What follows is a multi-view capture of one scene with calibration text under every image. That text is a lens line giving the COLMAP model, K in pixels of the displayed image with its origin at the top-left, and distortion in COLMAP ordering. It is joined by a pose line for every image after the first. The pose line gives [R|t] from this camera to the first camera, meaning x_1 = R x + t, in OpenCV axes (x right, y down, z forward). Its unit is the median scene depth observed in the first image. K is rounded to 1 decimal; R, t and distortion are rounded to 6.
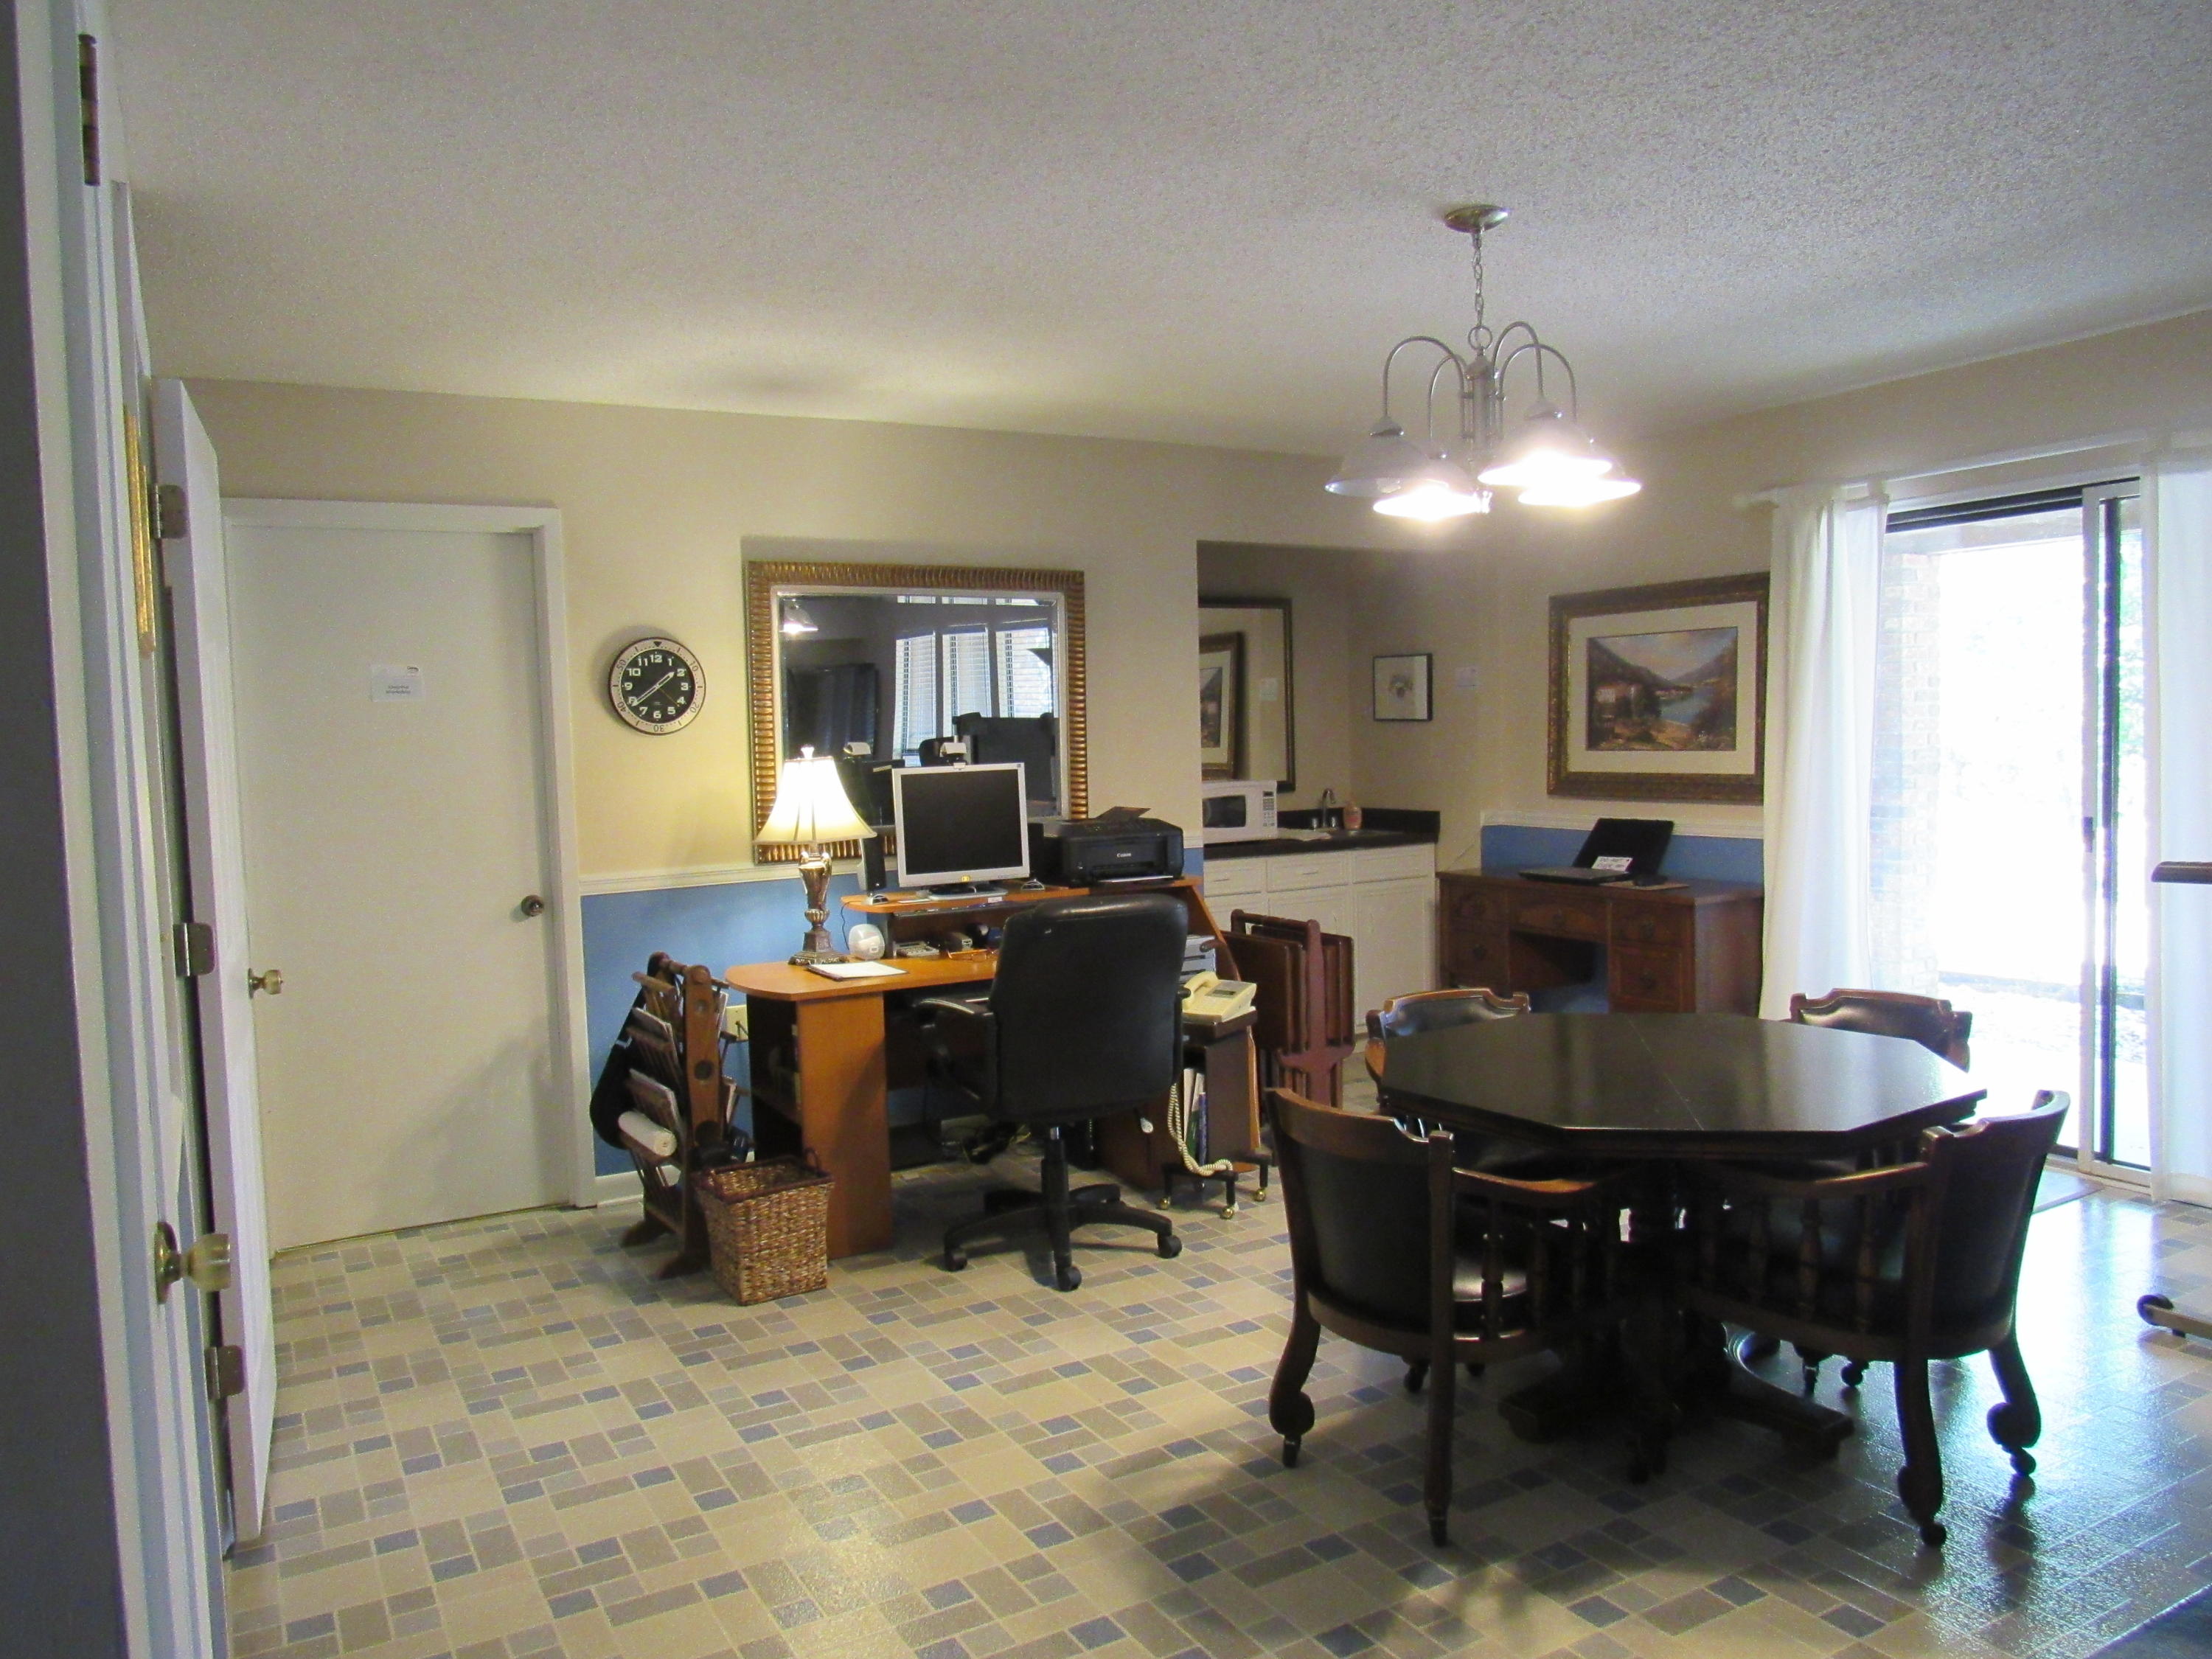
lens RADIAL K [[1614.1, 0, 1092.4], [0, 1614.1, 837.4], [0, 0, 1]] dist [-0.004642, 0.000408]
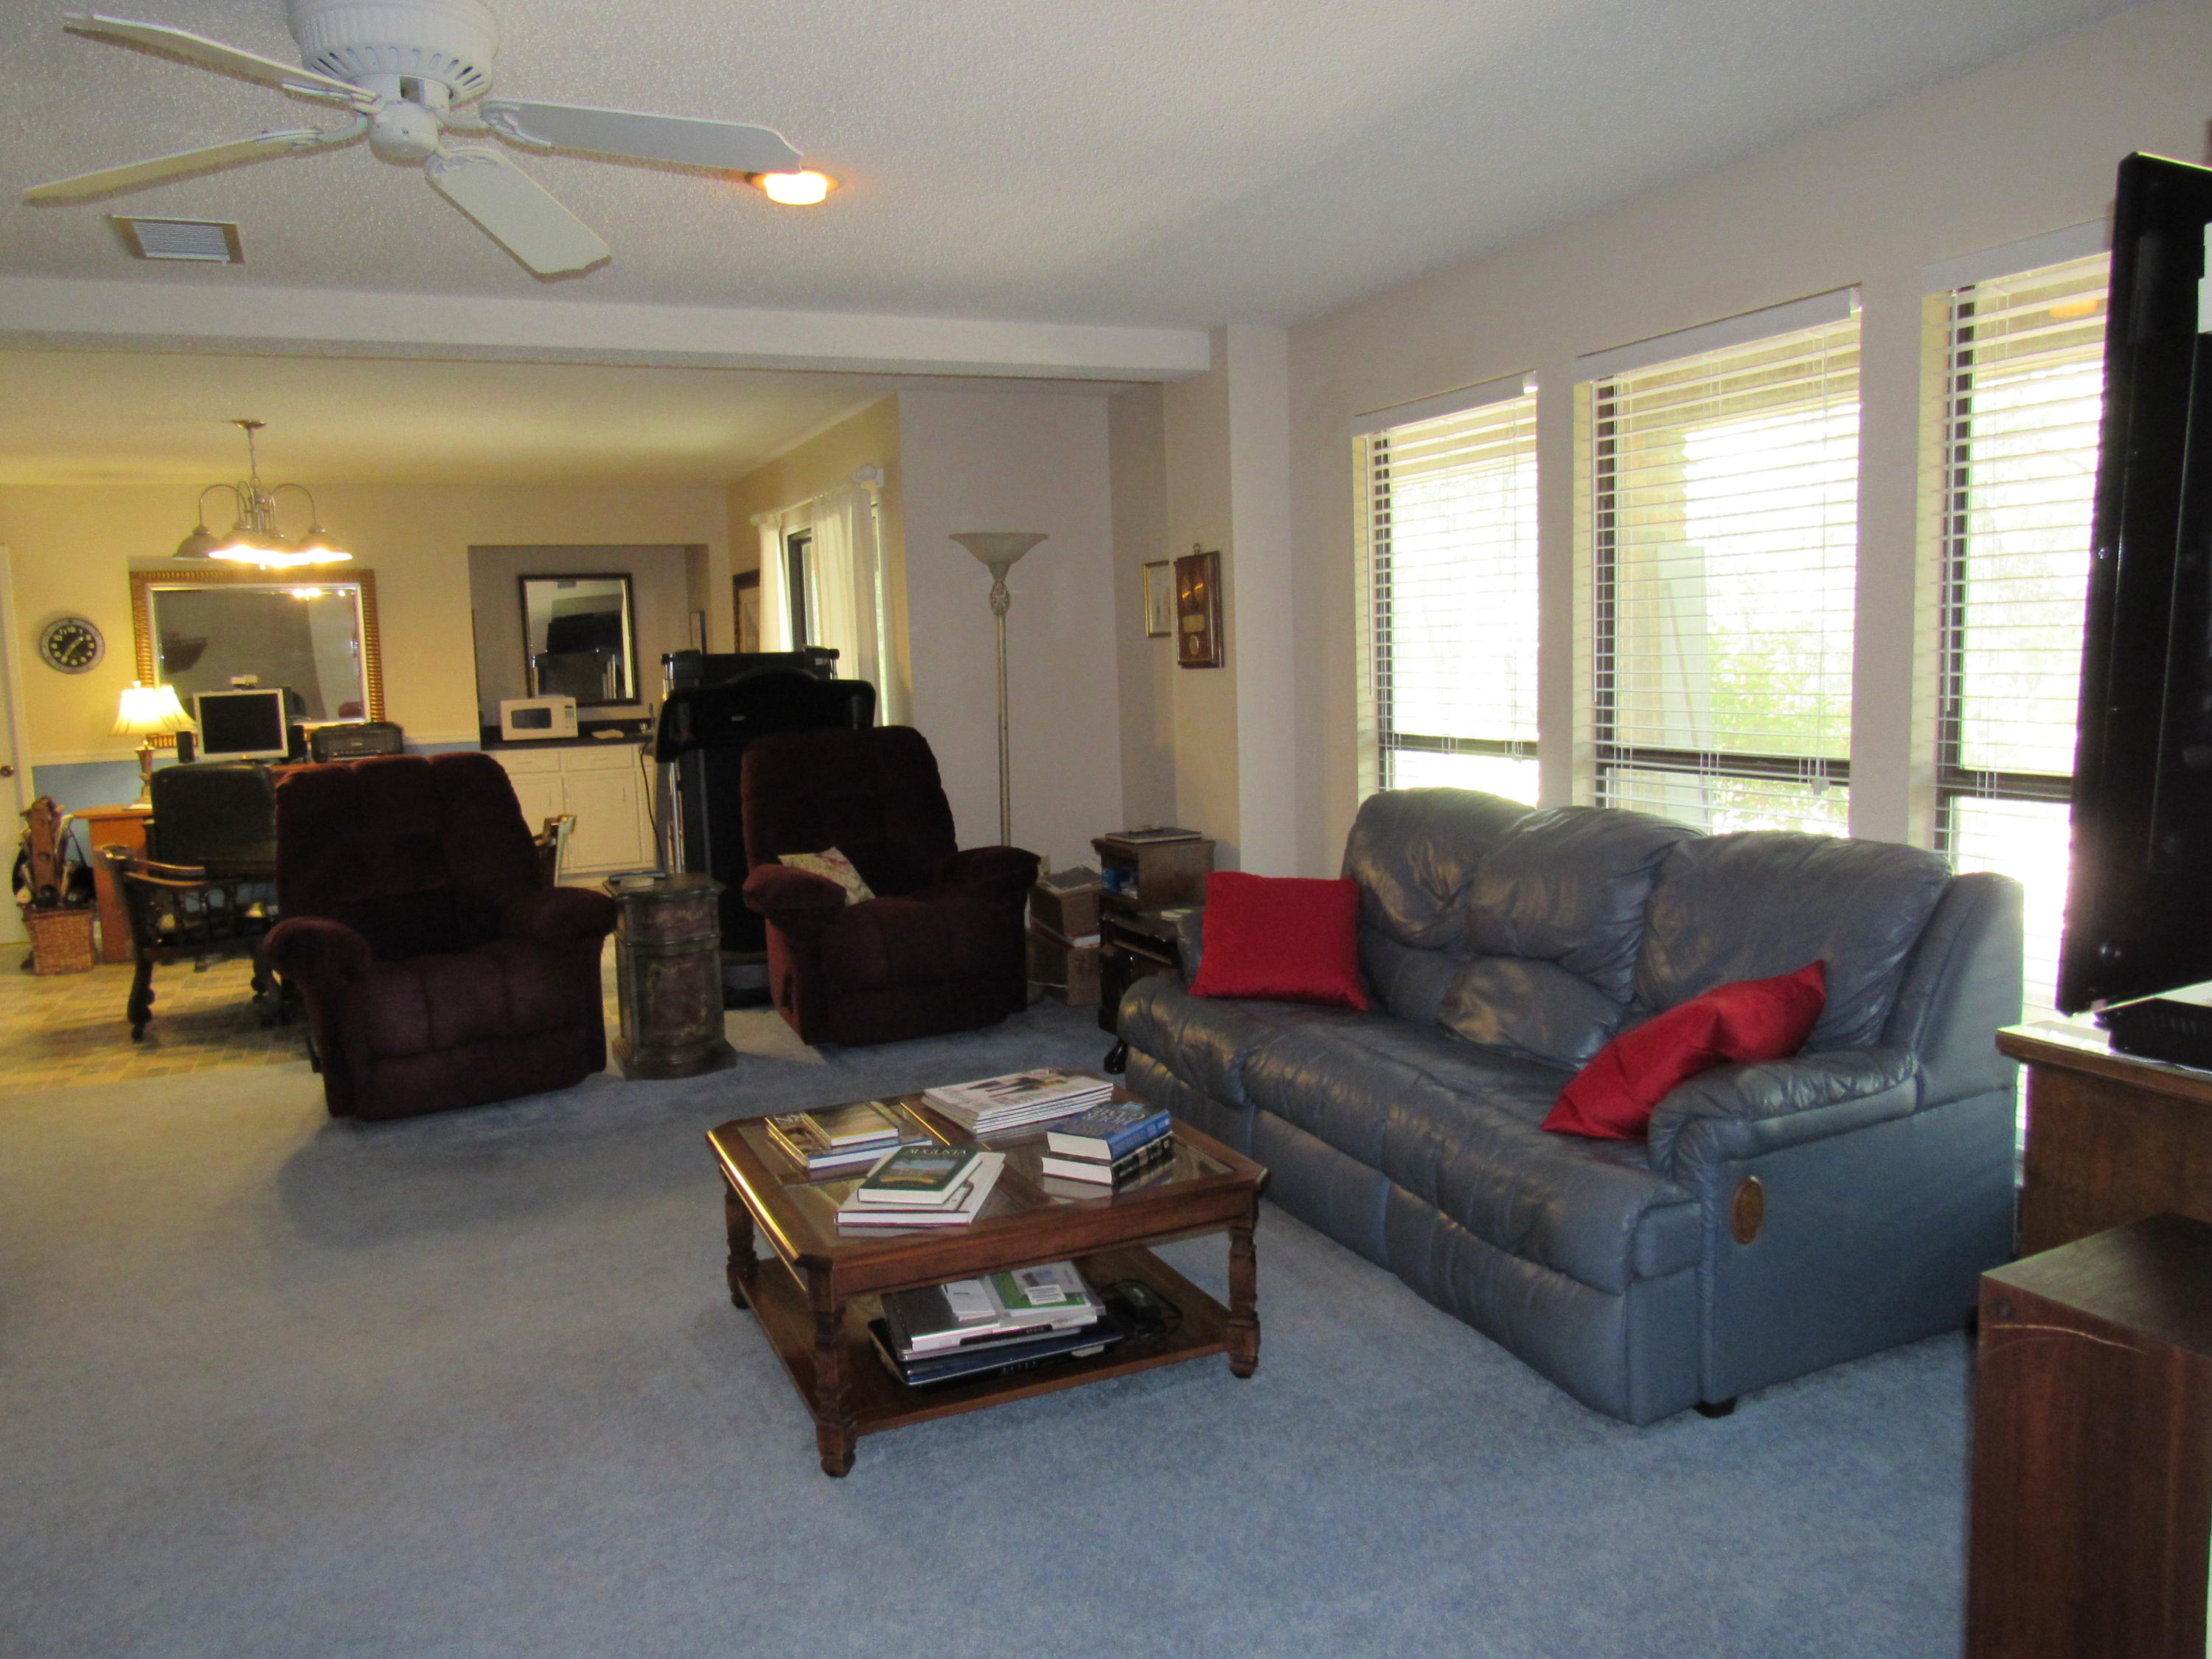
lens RADIAL K [[1584.7, 0, 1106.0], [0, 1584.7, 829.5], [0, 0, 1]] dist [-0.045610, 0.003016]
pose [[0.994838, 0.012671, -0.100681, 0.926175], [-0.007241, 0.998508, 0.054117, 0.005136], [0.101217, -0.053109, 0.993446, -0.513974]]
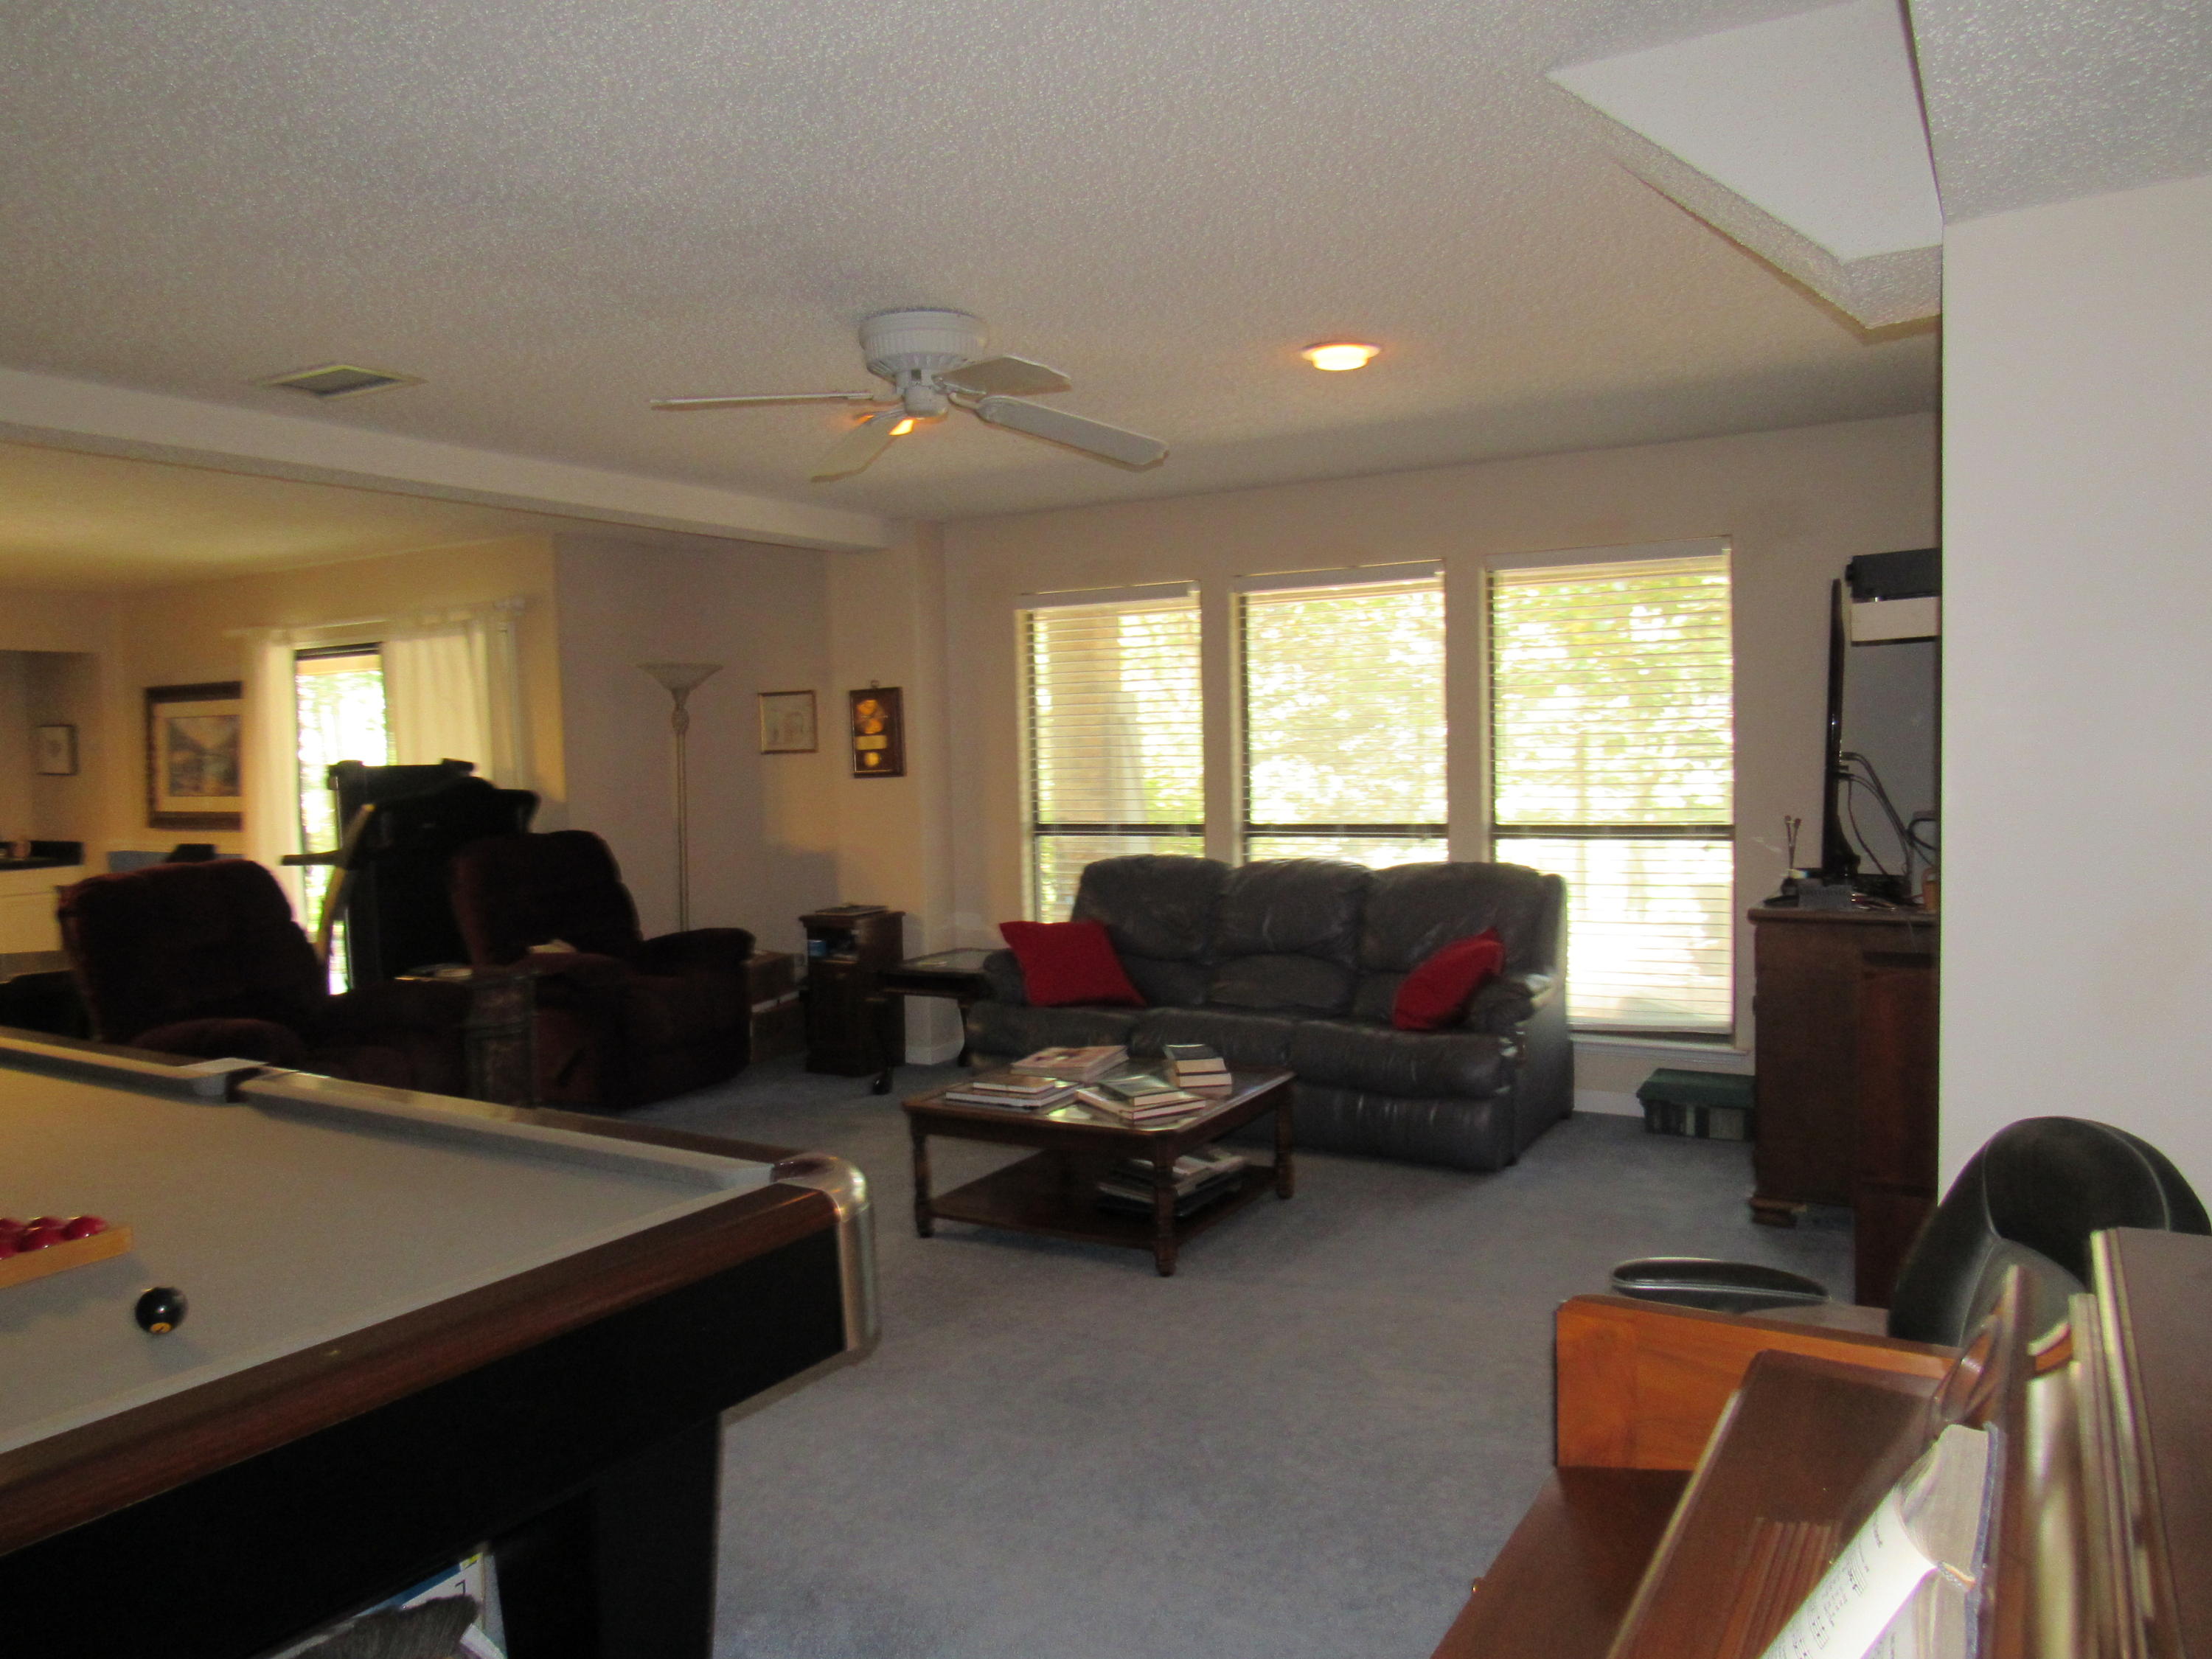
lens RADIAL K [[1584.7, 0, 1106.0], [0, 1584.7, 829.5], [0, 0, 1]] dist [-0.045610, 0.003016]
pose [[0.863673, -0.011376, 0.503924, 0.379102], [0.026512, 0.999387, -0.022878, 0.033890], [-0.503355, 0.033119, 0.863445, -0.705679]]
